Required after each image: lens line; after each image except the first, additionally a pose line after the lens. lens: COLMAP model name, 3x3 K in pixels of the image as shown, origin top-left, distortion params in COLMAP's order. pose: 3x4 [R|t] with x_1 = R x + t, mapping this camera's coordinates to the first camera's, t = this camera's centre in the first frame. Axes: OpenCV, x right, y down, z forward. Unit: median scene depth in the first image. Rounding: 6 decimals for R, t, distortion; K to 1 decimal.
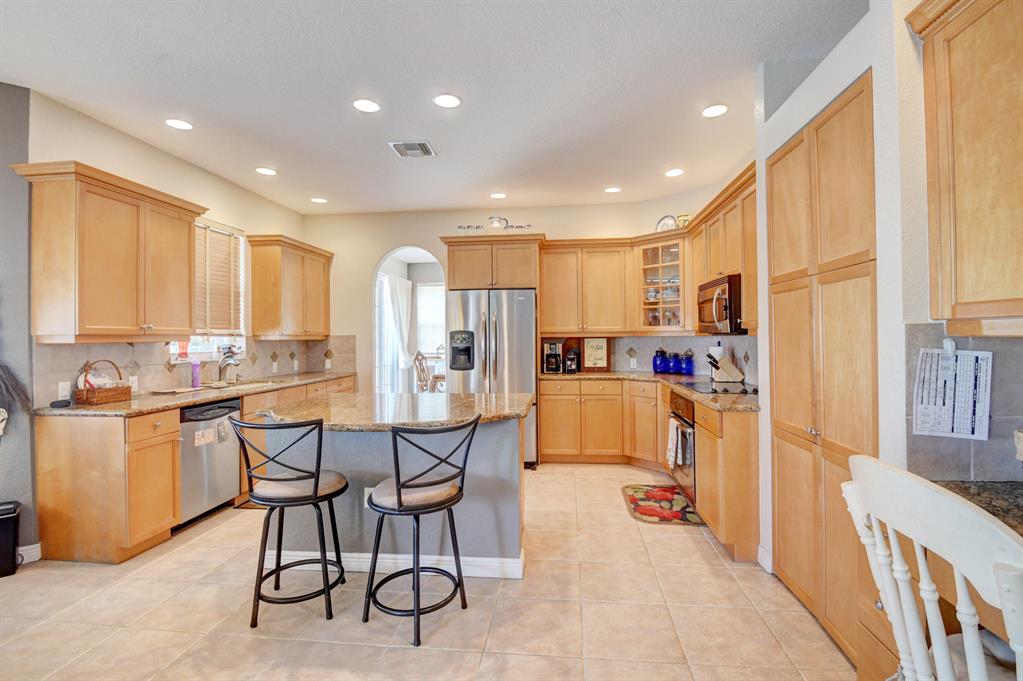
lens RADIAL K [[469.1, 0, 519.9], [0, 469.1, 334.7], [0, 0, 1]] dist [0.013288, -0.021075]
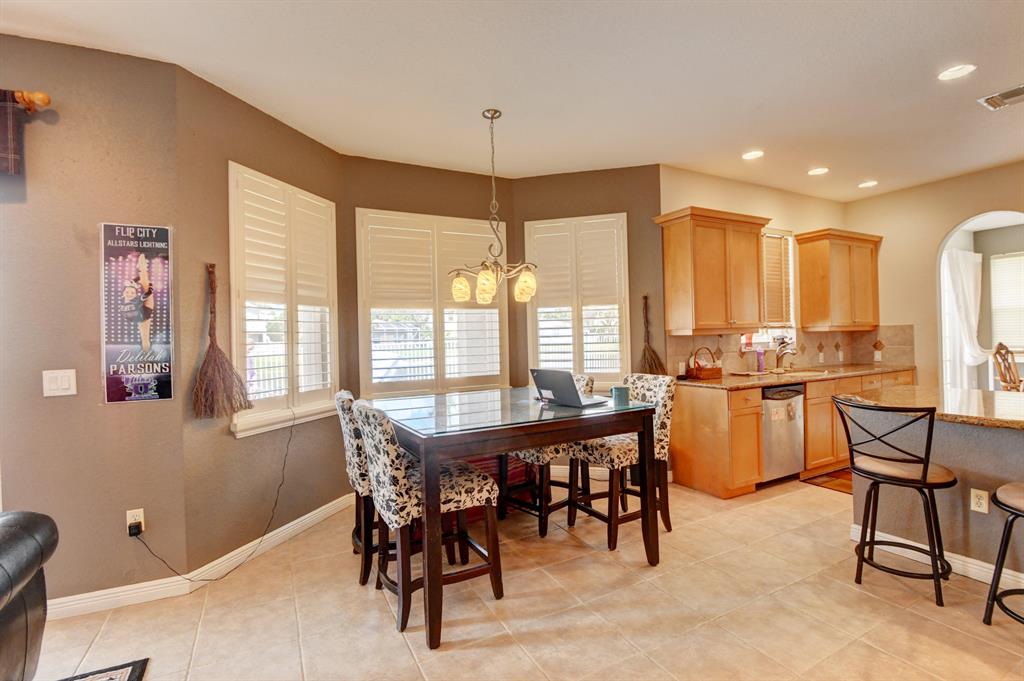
lens RADIAL K [[470.4, 0, 519.7], [0, 470.4, 335.0], [0, 0, 1]] dist [0.008034, -0.017523]
pose [[0.557661, -0.007845, -0.830032, -0.043326], [0.022348, 0.999735, 0.005566, -0.001288], [0.829768, -0.021654, 0.557689, -0.164713]]
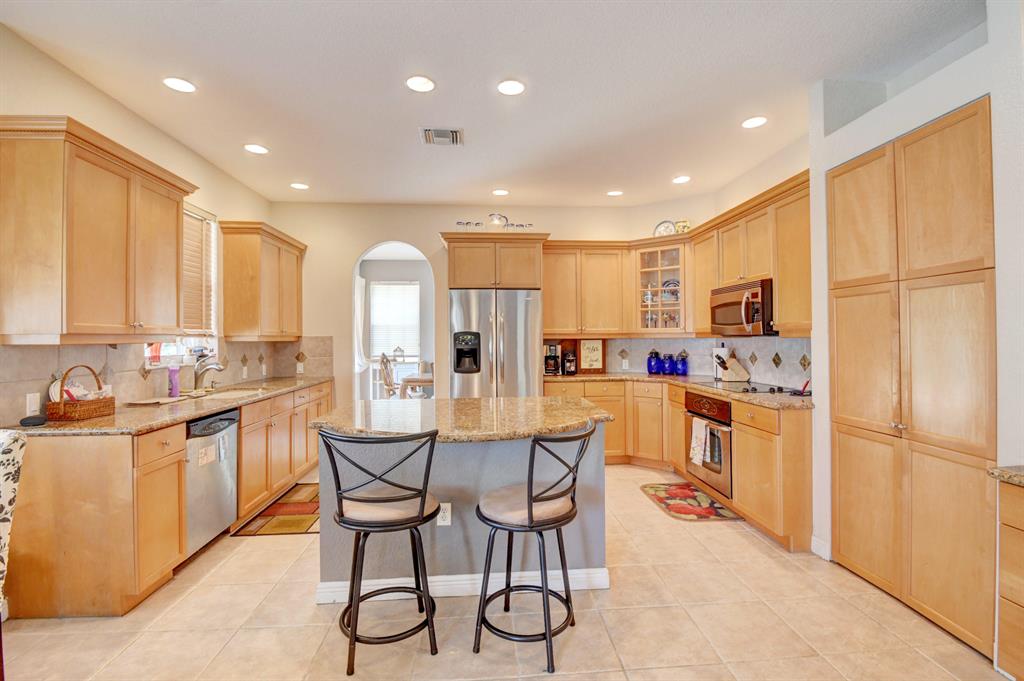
lens RADIAL K [[470.4, 0, 519.7], [0, 470.4, 335.0], [0, 0, 1]] dist [0.008034, -0.017523]
pose [[0.983546, 0.003148, 0.180632, -0.230615], [-0.002381, 0.999987, -0.004459, 0.002579], [-0.180644, 0.003956, 0.983541, 0.052288]]
